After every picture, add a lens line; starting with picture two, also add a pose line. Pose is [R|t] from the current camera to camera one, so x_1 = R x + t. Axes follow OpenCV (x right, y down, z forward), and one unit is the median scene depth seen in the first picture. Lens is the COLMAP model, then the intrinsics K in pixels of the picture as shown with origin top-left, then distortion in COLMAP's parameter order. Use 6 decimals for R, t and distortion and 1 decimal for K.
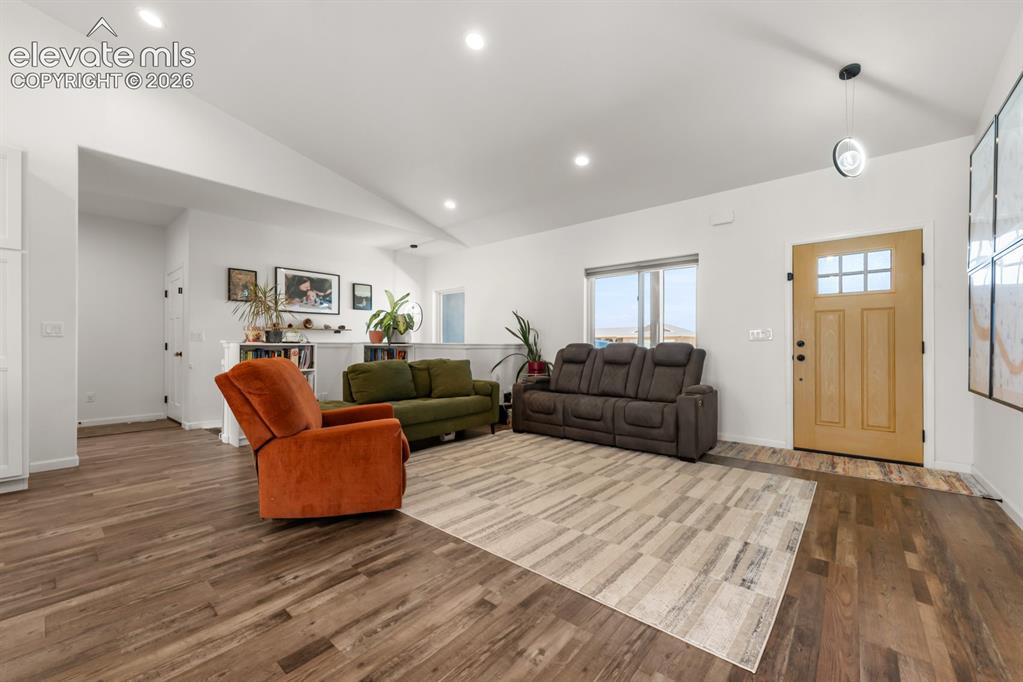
lens RADIAL K [[408.3, 0, 511.7], [0, 408.3, 343.4], [0, 0, 1]] dist [-0.003961, 0.001624]
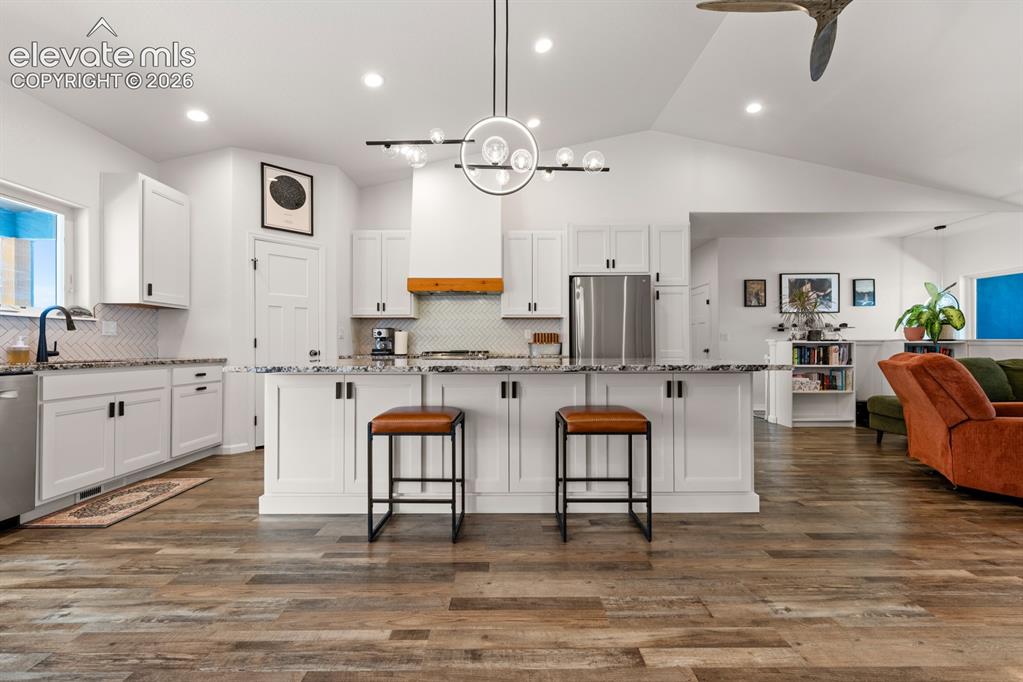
lens RADIAL K [[408.3, 0, 506.4], [0, 408.3, 343.1], [0, 0, 1]] dist [-0.003961, 0.001624]
pose [[0.645658, -0.008425, -0.763580, -0.312040], [0.008462, 0.999957, -0.003878, 0.002171], [0.763580, -0.003957, 0.645702, -0.448053]]
